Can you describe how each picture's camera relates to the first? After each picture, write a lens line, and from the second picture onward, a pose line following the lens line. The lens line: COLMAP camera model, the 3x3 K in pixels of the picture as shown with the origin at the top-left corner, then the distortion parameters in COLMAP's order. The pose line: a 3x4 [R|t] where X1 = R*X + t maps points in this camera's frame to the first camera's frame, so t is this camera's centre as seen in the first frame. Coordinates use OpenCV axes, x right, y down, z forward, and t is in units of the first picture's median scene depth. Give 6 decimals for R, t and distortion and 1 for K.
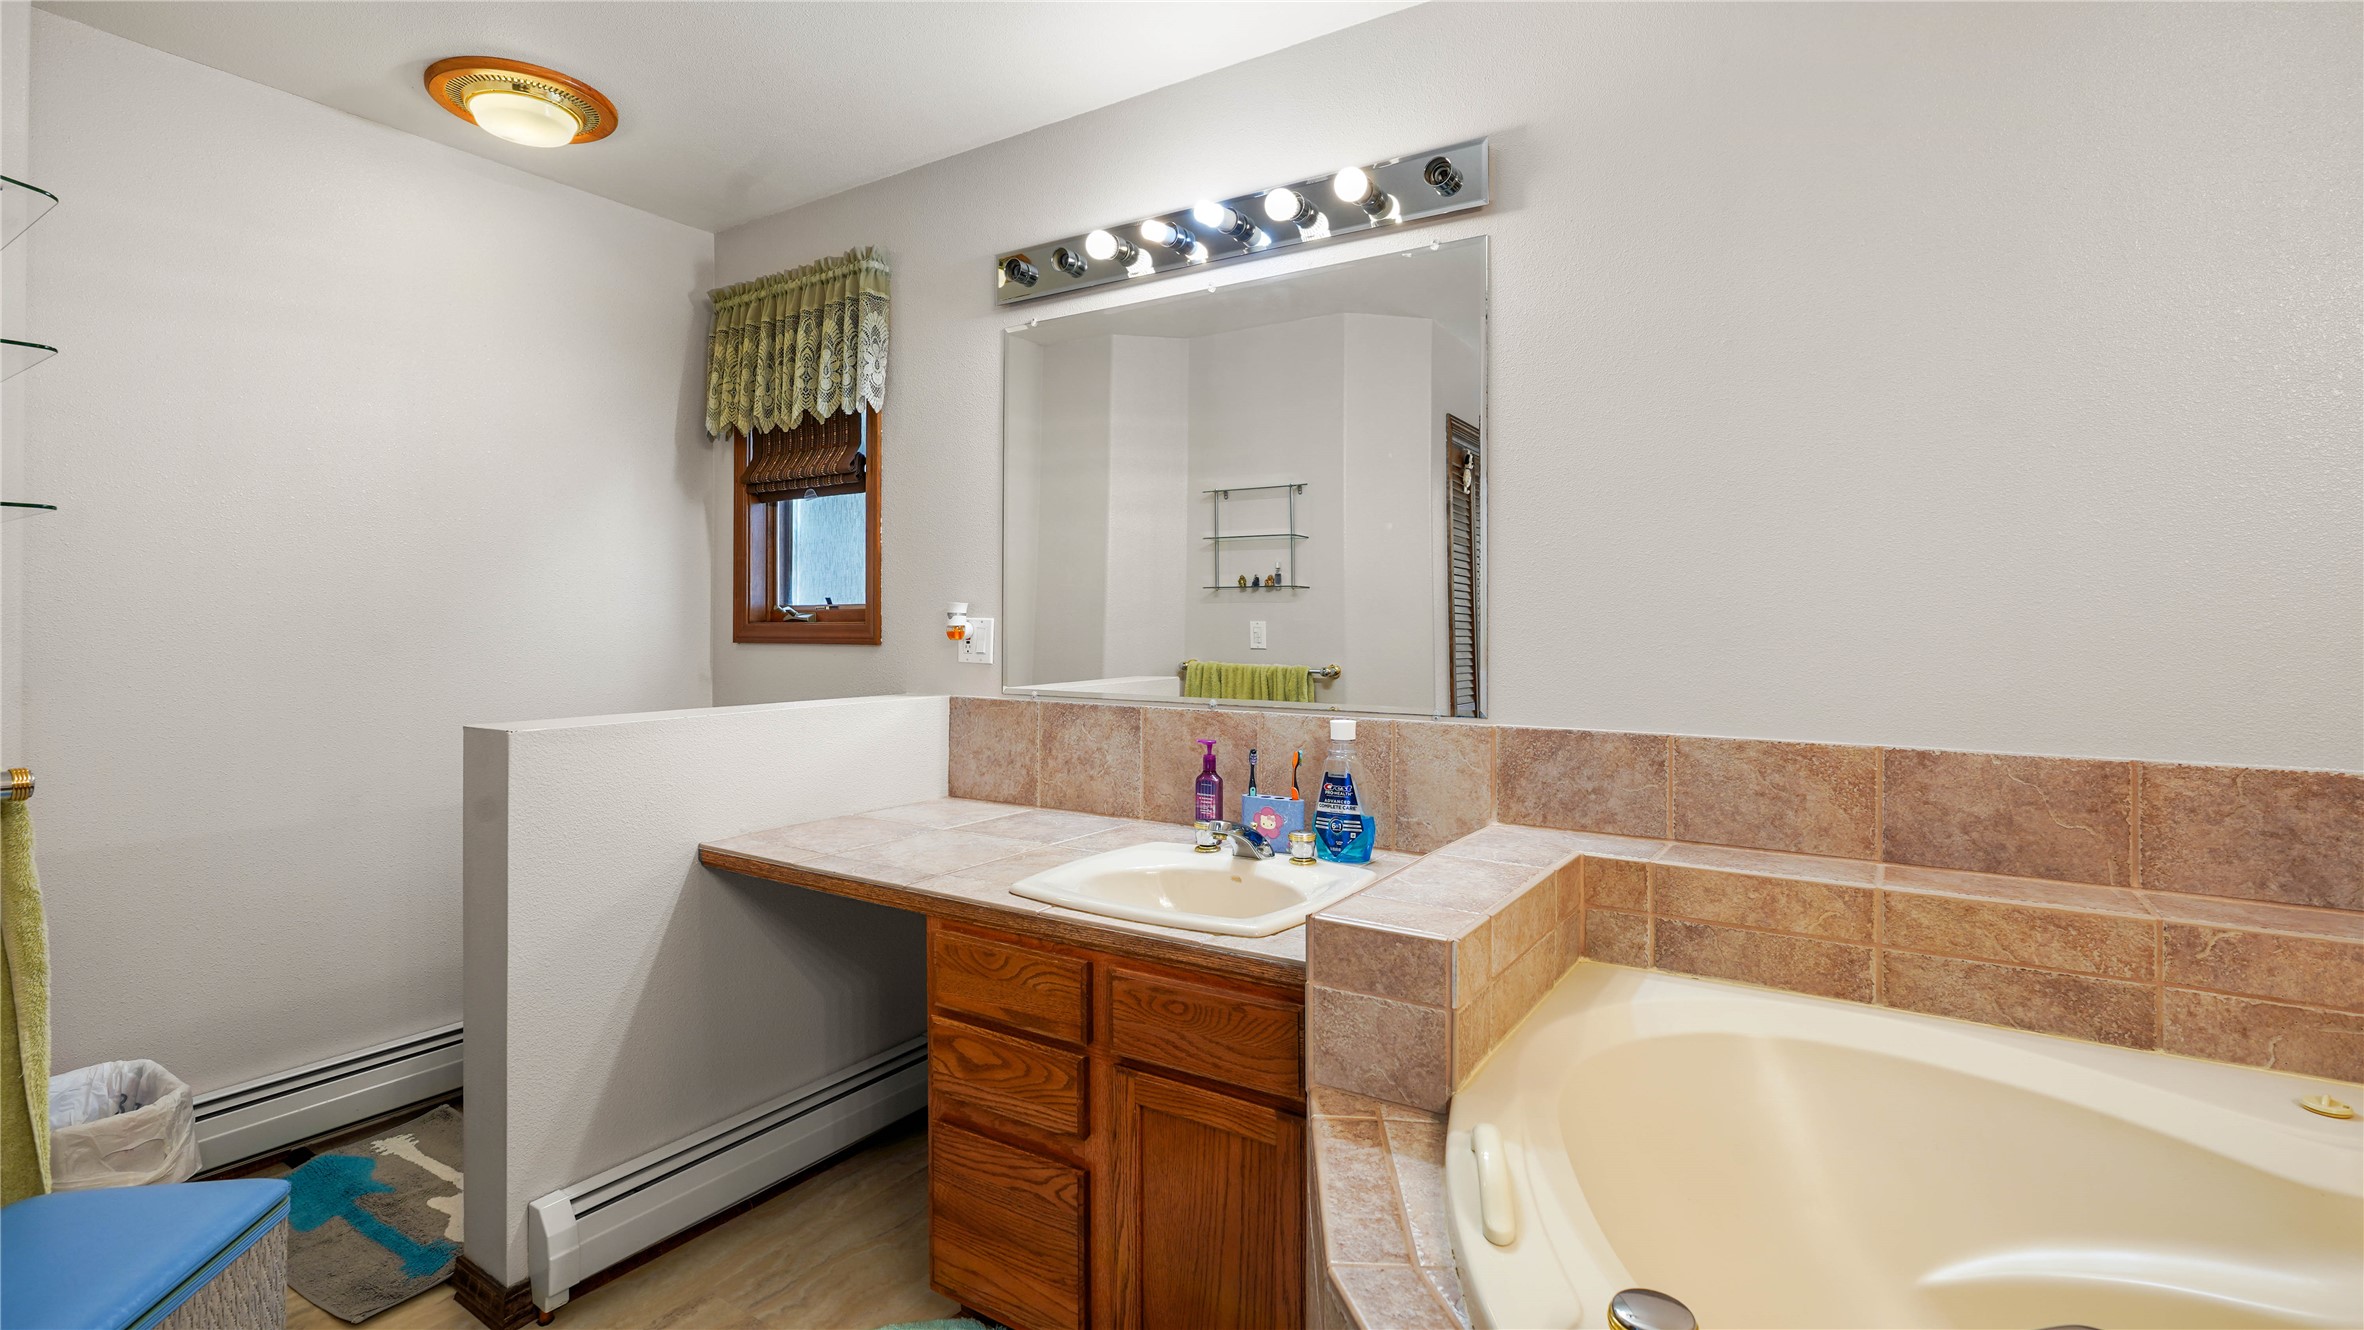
lens RADIAL K [[1106.1, 0, 1179.6], [0, 1106.1, 596.9], [0, 0, 1]] dist [-0.005820, 0.000355]
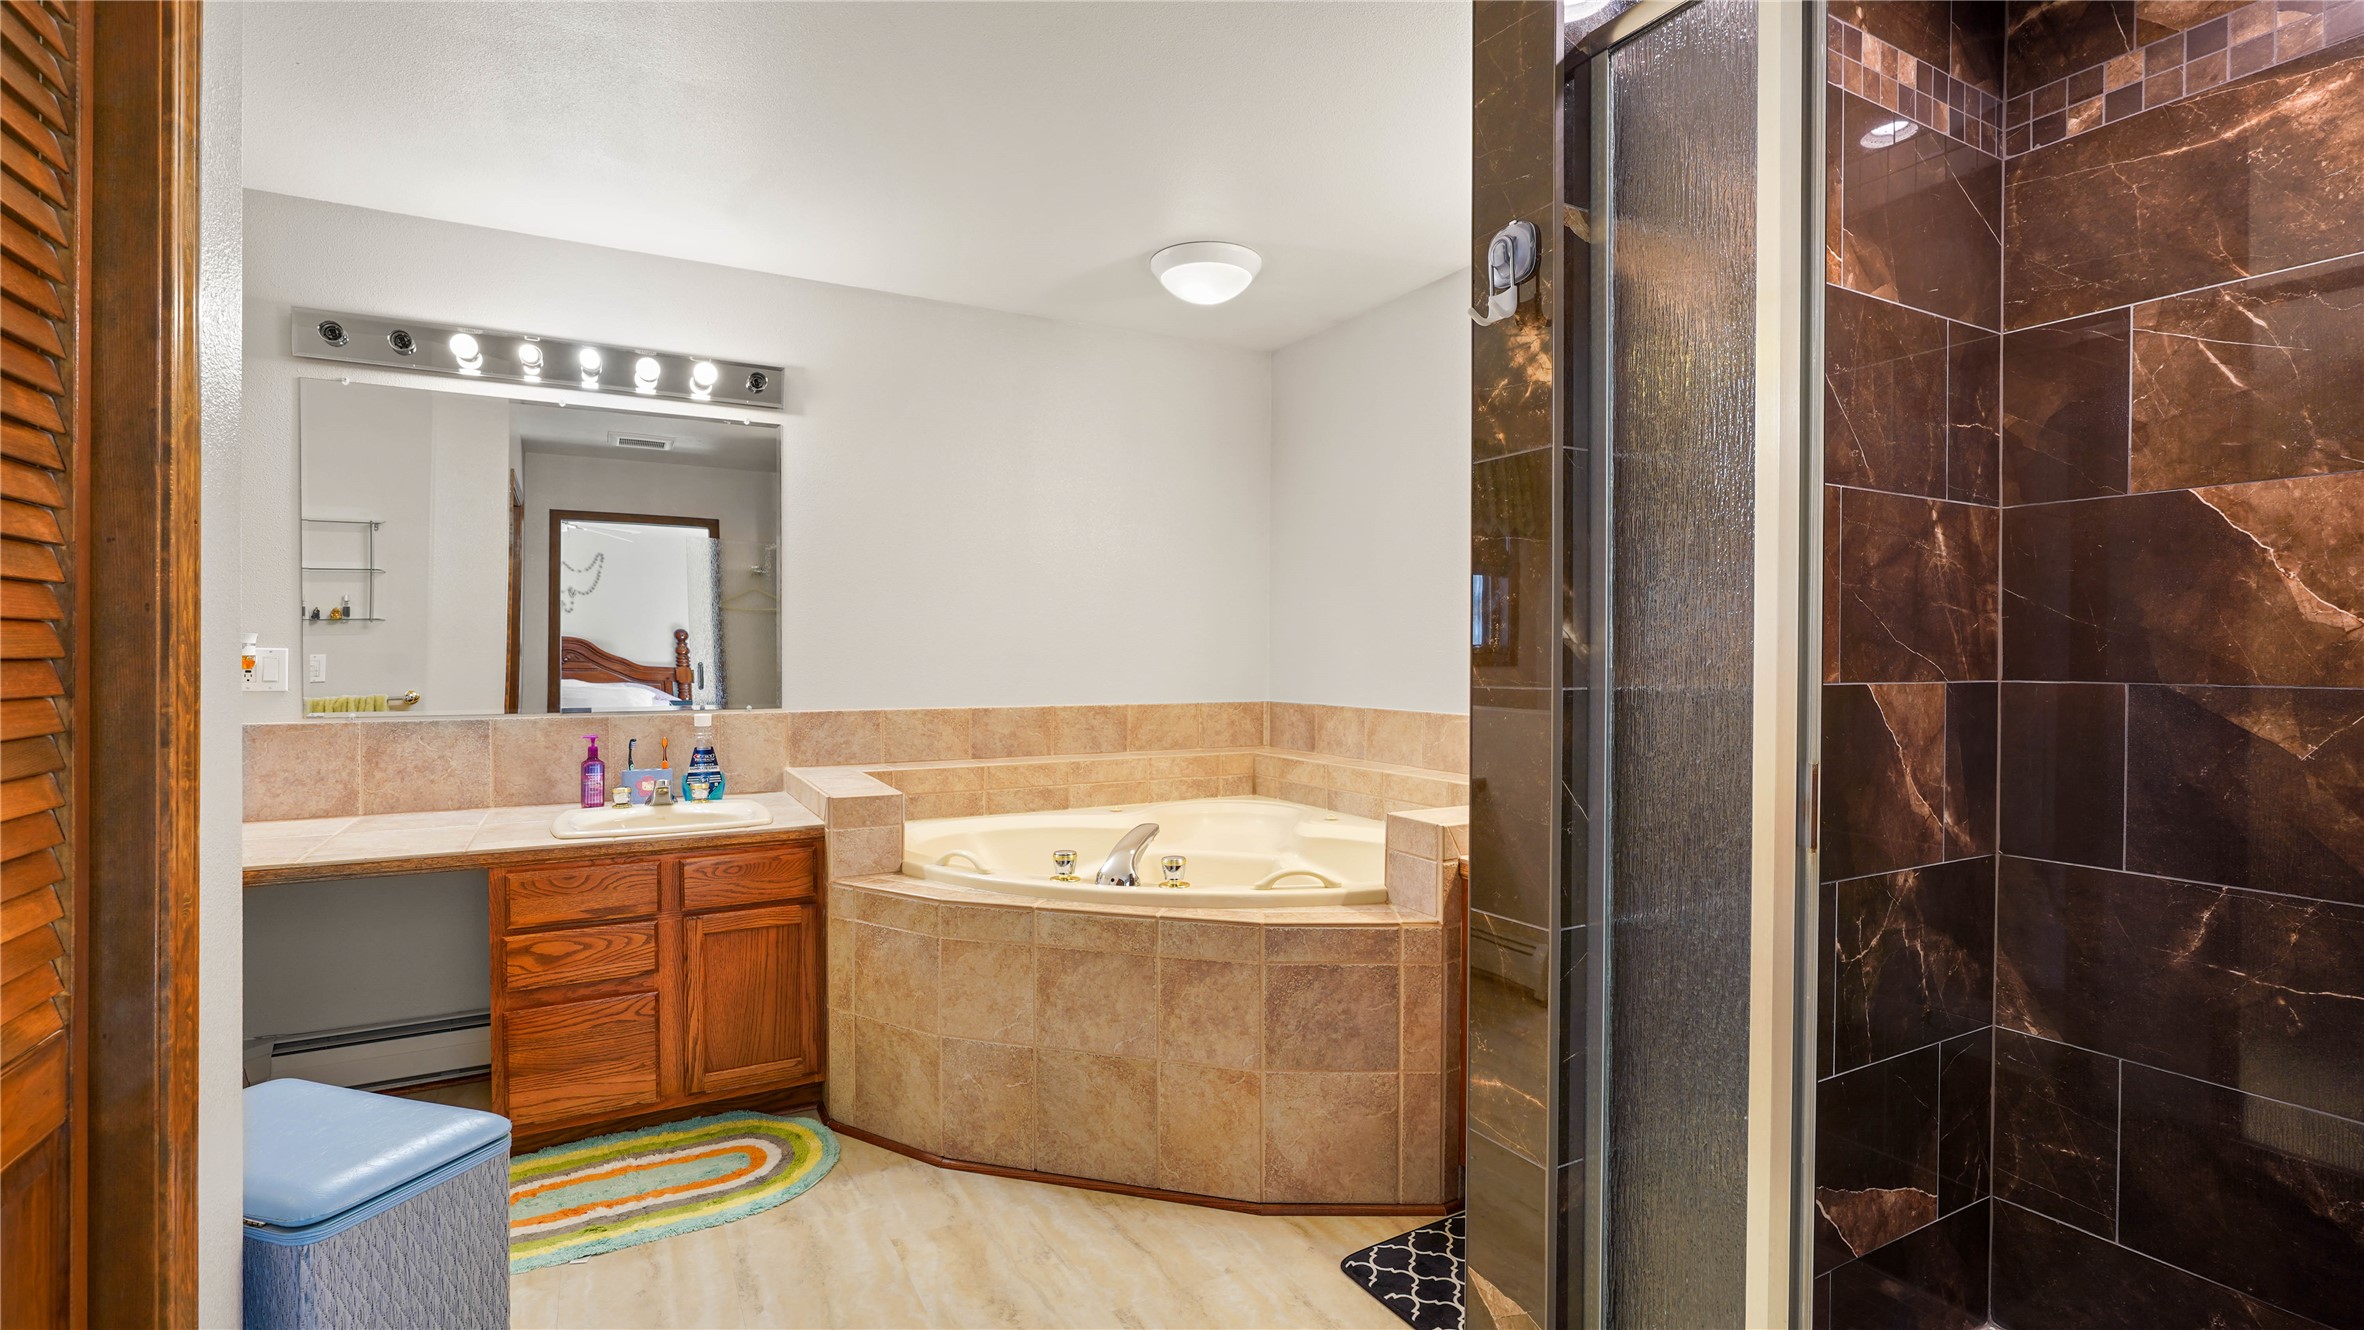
lens RADIAL K [[1067.8, 0, 1188.2], [0, 1067.8, 648.5], [0, 0, 1]] dist [-0.005604, 0.000630]
pose [[0.460561, 0.004948, 0.887614, -1.040808], [-0.017905, 0.999833, 0.003717, -0.000382], [-0.887448, -0.017605, 0.460572, -0.371645]]
